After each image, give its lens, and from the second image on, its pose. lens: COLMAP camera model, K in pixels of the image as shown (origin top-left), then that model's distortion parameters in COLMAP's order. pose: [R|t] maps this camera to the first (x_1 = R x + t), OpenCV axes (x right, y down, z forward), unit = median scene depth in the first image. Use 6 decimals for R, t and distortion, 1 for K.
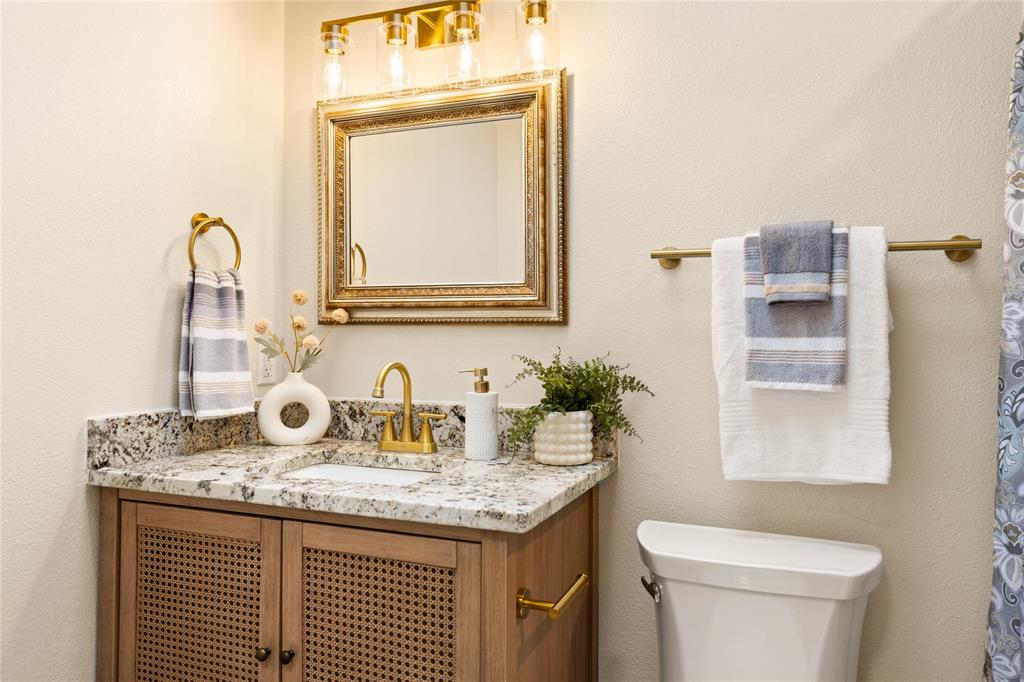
lens RADIAL K [[707.4, 0, 512.9], [0, 707.4, 314.4], [0, 0, 1]] dist [0.004354, 0.002087]
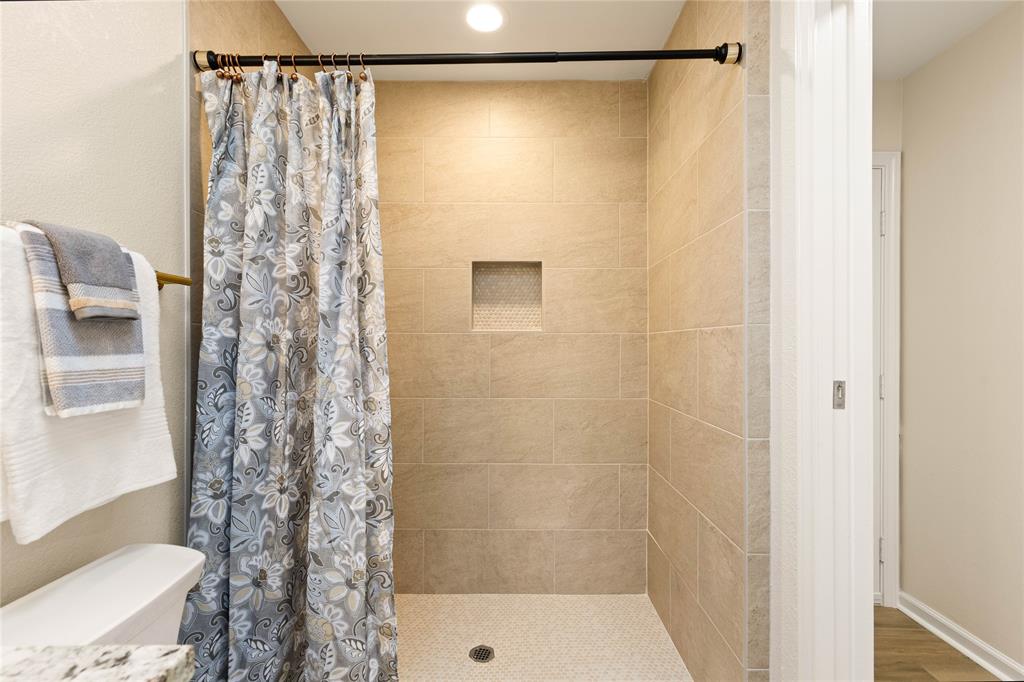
lens RADIAL K [[473.8, 0, 511.6], [0, 473.8, 335.3], [0, 0, 1]] dist [0.006606, -0.000404]
pose [[-0.357640, 0.011866, 0.933784, -0.392107], [-0.030569, 0.999235, -0.024405, 0.004811], [-0.933359, -0.037273, -0.357003, 0.730384]]
